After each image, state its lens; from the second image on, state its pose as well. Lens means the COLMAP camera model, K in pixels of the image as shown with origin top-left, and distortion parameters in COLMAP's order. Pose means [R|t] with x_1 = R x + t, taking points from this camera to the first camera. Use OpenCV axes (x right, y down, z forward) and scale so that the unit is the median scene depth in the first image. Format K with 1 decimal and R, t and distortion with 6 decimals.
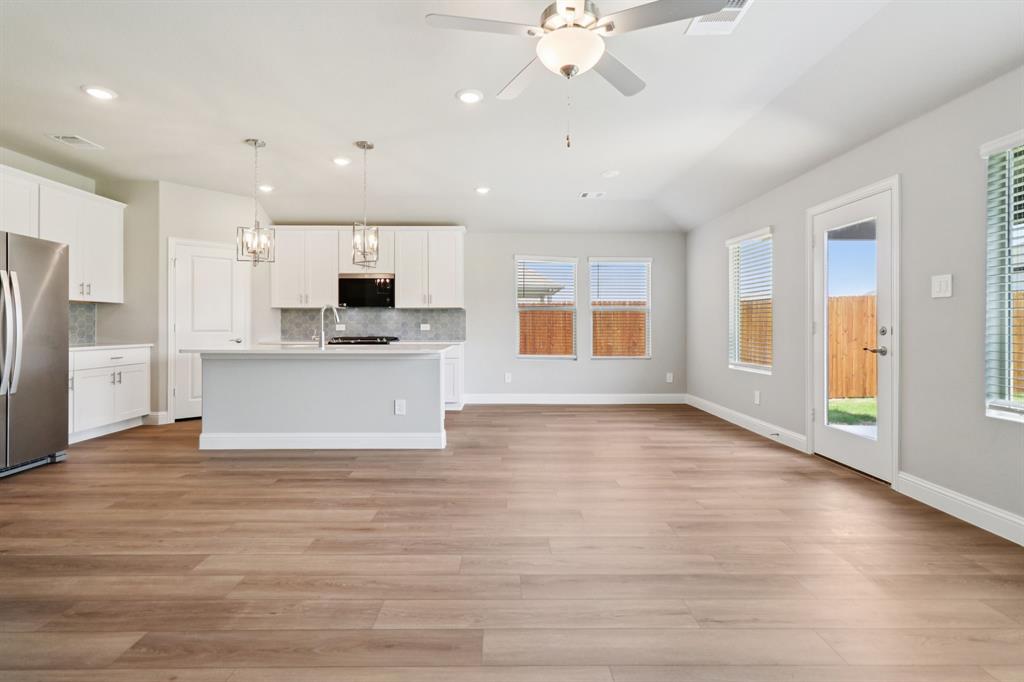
lens RADIAL K [[476.7, 0, 507.1], [0, 476.7, 330.1], [0, 0, 1]] dist [0.007105, 0.000499]
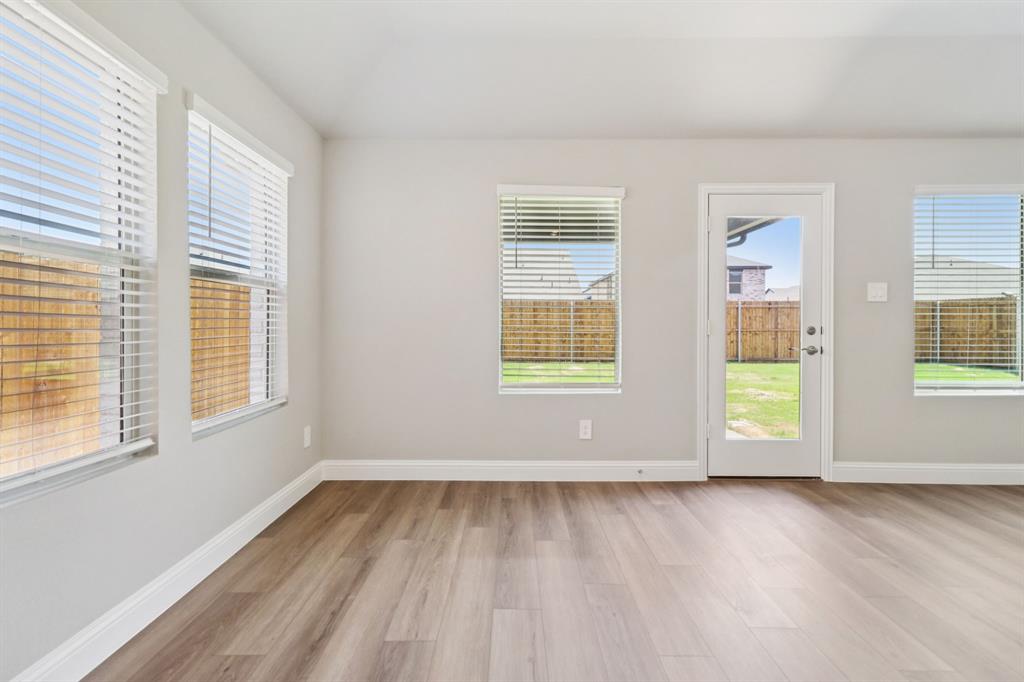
lens RADIAL K [[476.7, 0, 521.3], [0, 476.7, 323.0], [0, 0, 1]] dist [0.007105, 0.000499]
pose [[0.007419, 0.001939, 0.999971, -0.149819], [0.006212, 0.999979, -0.001985, -0.010067], [-0.999953, 0.006226, 0.007407, 1.008455]]
